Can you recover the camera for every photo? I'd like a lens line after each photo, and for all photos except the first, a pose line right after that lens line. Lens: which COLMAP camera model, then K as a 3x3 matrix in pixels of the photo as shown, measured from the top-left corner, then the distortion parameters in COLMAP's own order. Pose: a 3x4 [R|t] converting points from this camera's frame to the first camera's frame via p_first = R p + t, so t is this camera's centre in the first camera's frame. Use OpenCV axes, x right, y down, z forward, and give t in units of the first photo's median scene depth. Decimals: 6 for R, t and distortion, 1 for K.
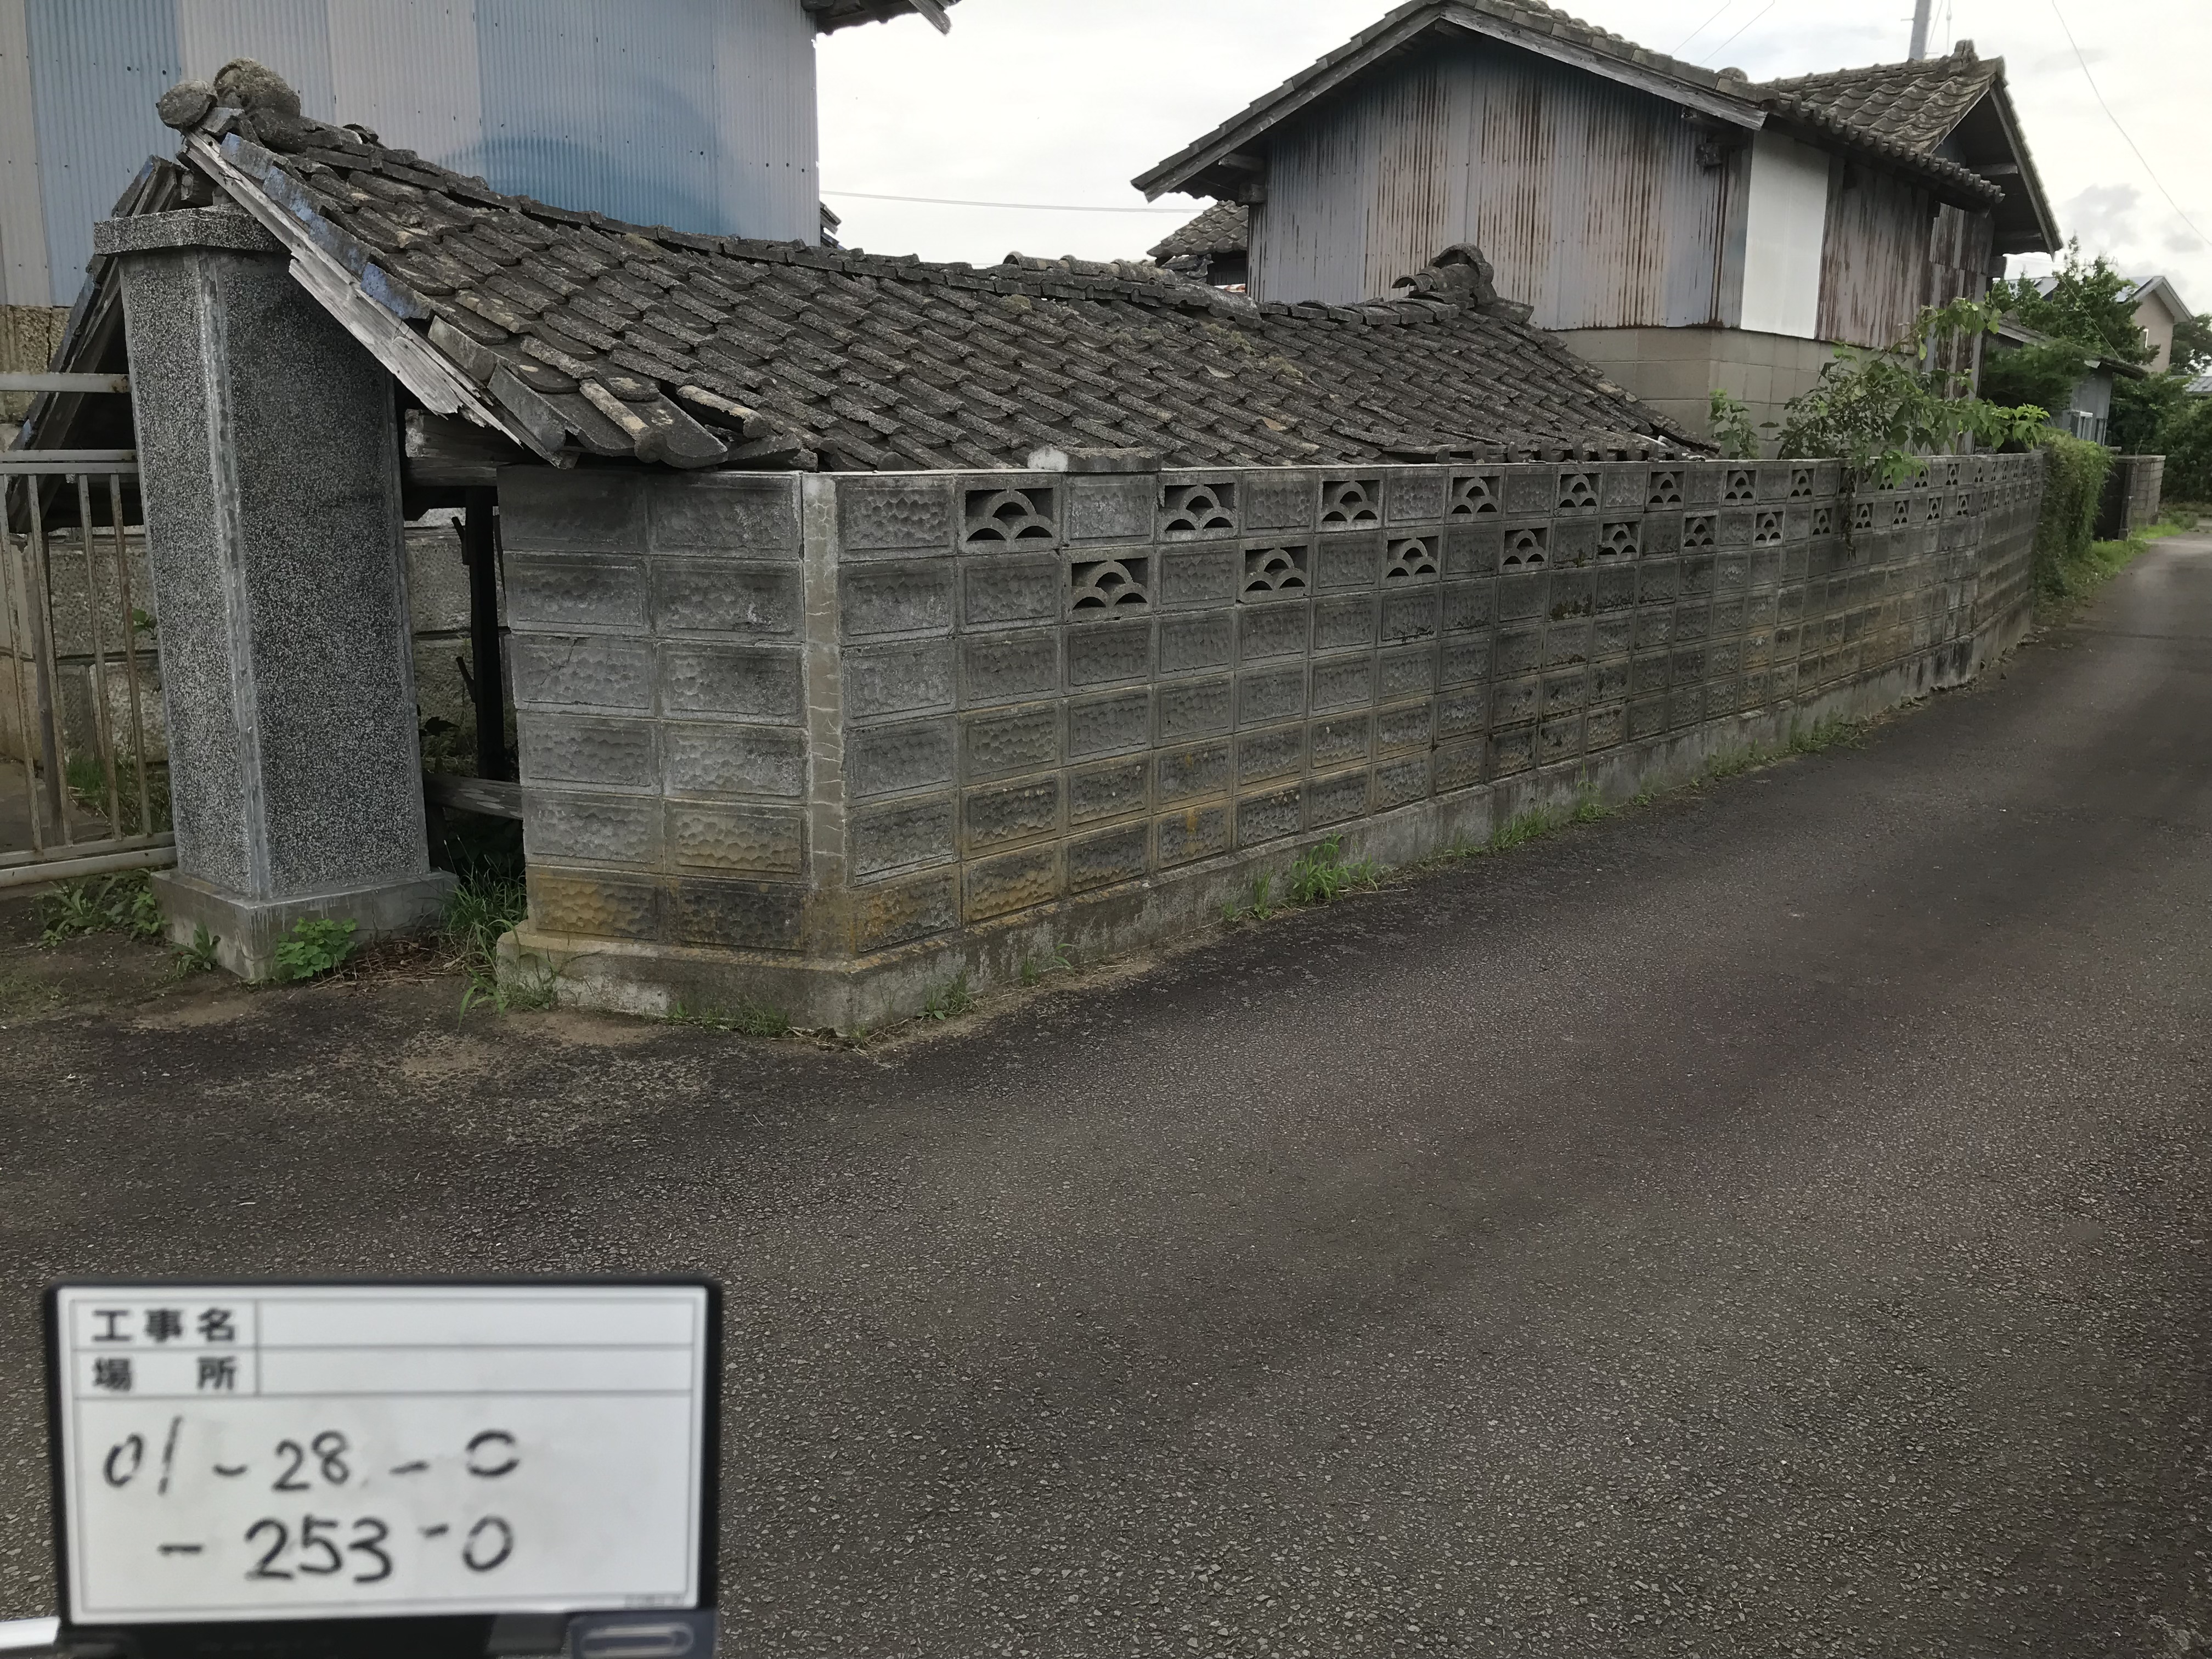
lens RADIAL K [[1811.6, 0, 1095.0], [0, 1811.6, 834.0], [0, 0, 1]] dist [0.049080, -0.063190]
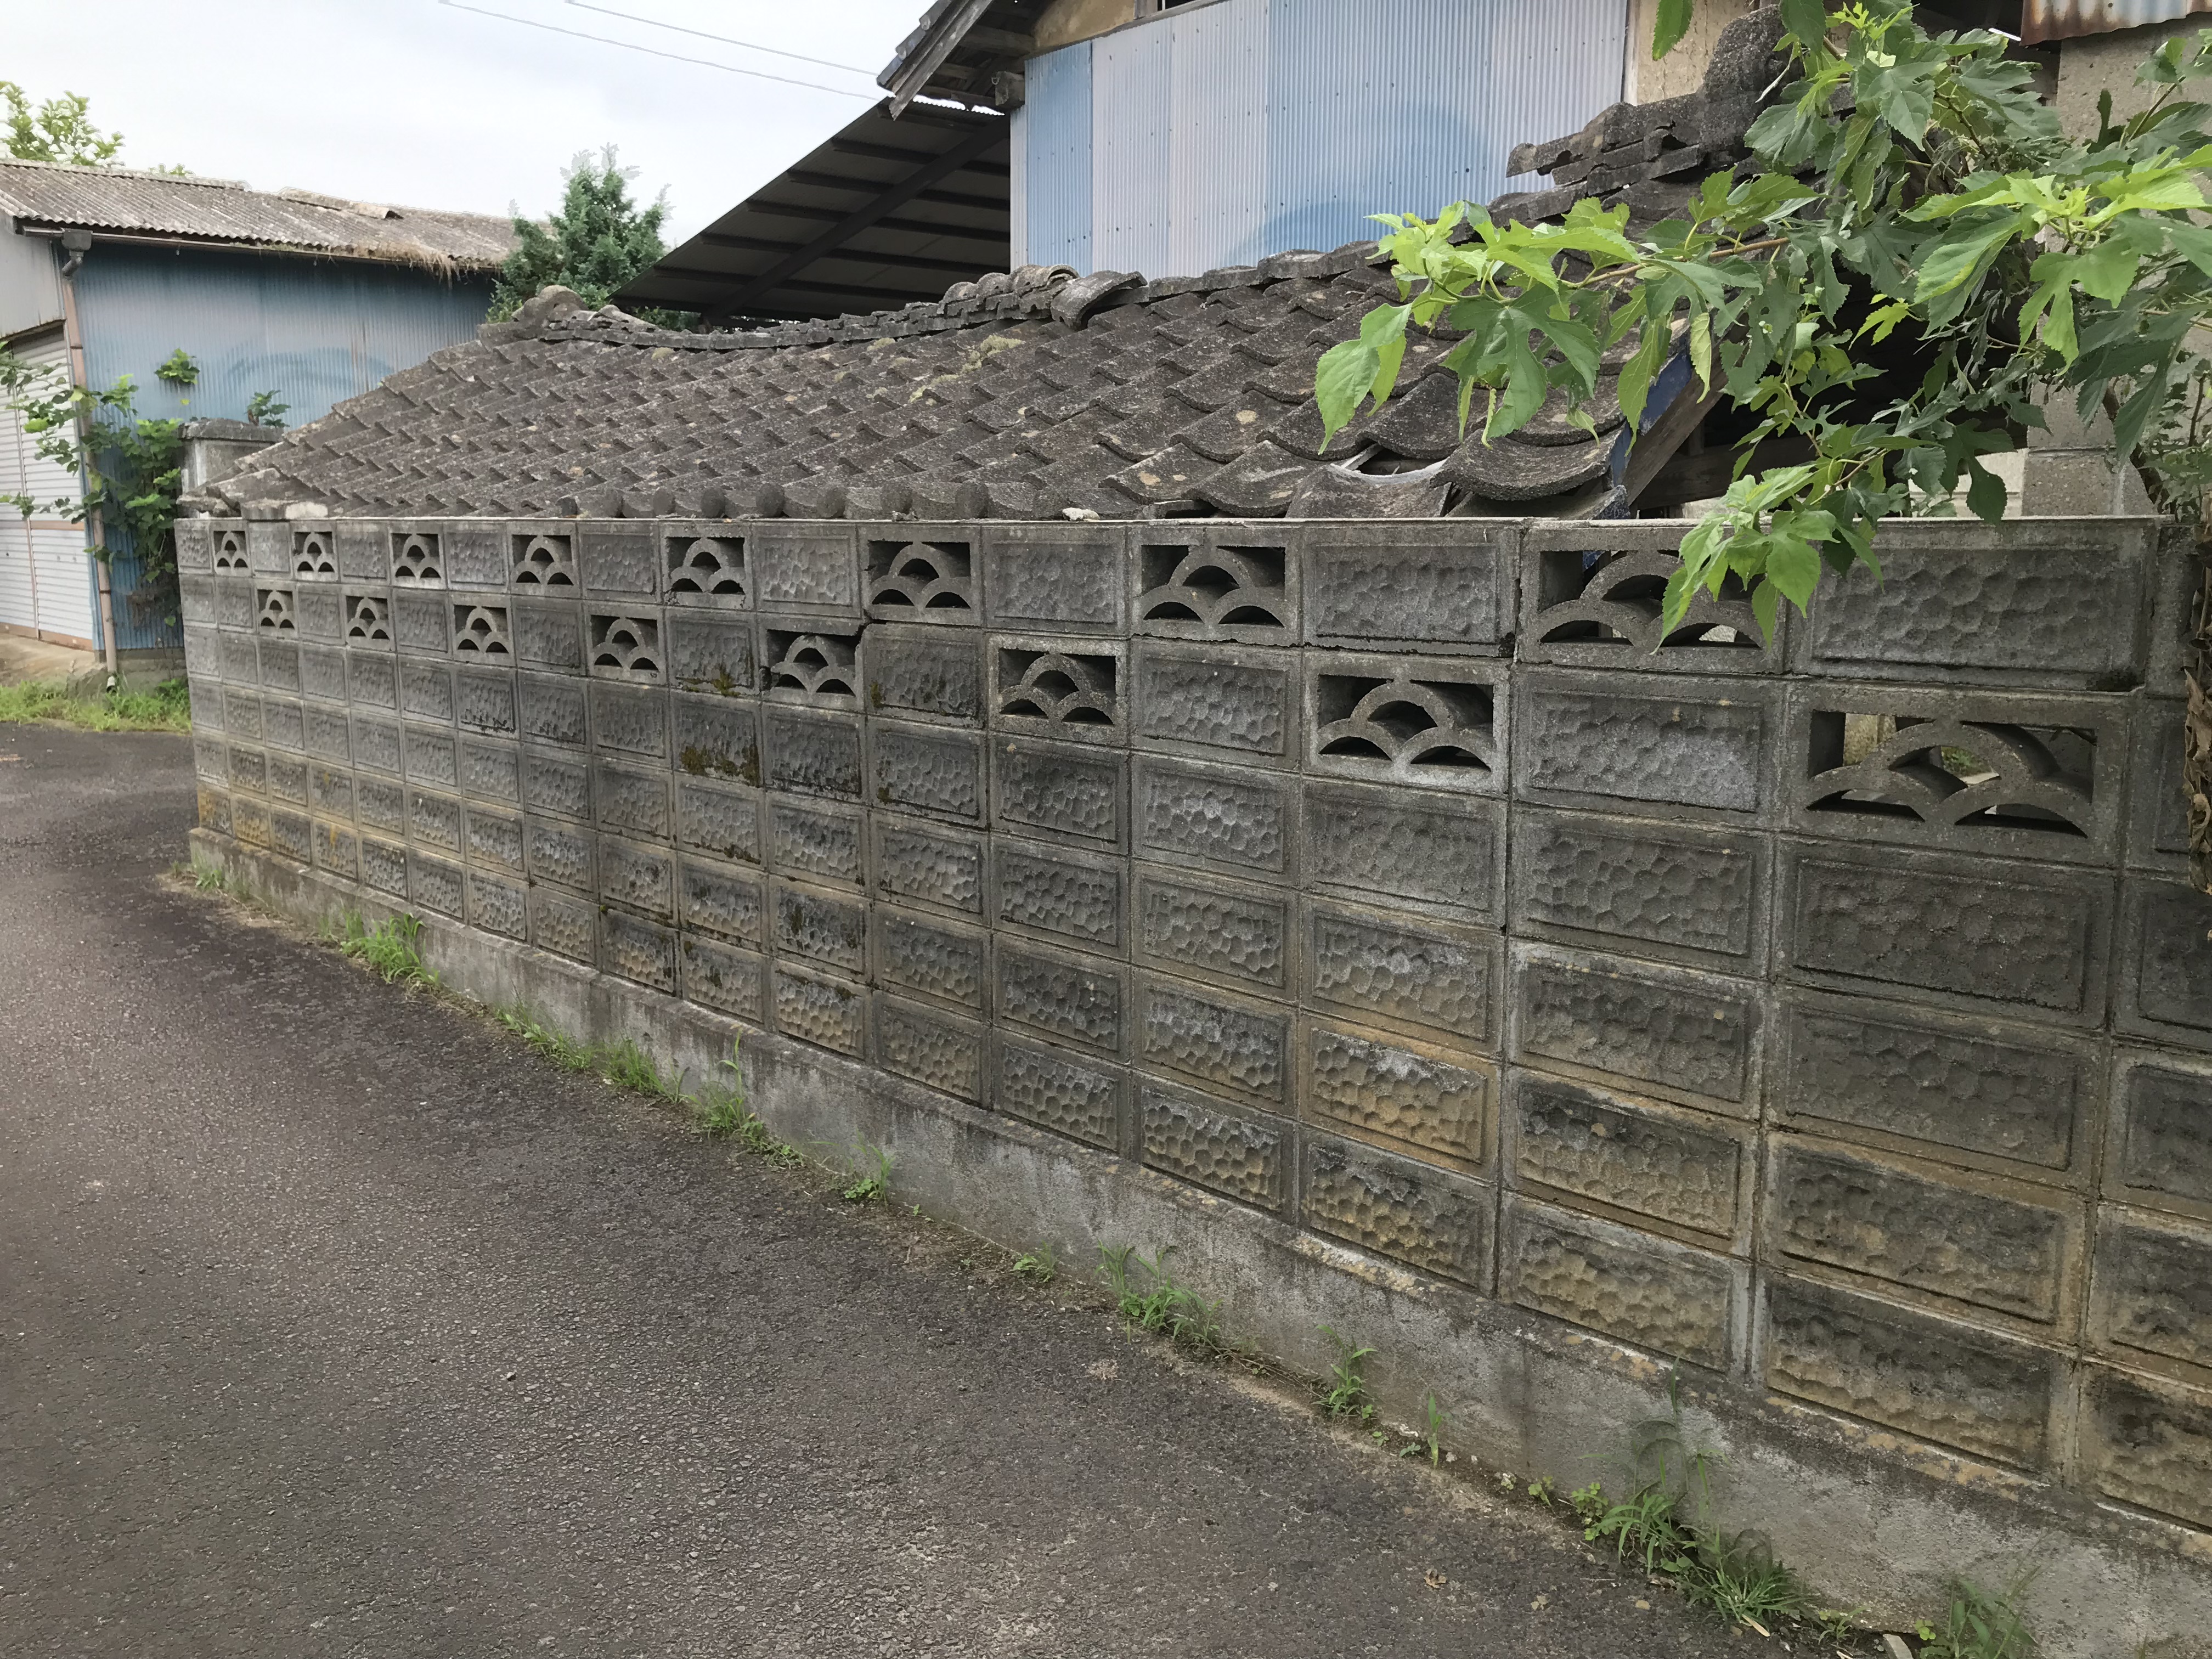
lens RADIAL K [[1811.6, 0, 1100.5], [0, 1811.6, 821.0], [0, 0, 1]] dist [0.049080, -0.063190]
pose [[-0.106022, 0.157933, -0.981742, 0.887459], [-0.211148, 0.961215, 0.177434, -0.252542], [0.971687, 0.226105, -0.068562, 1.240999]]
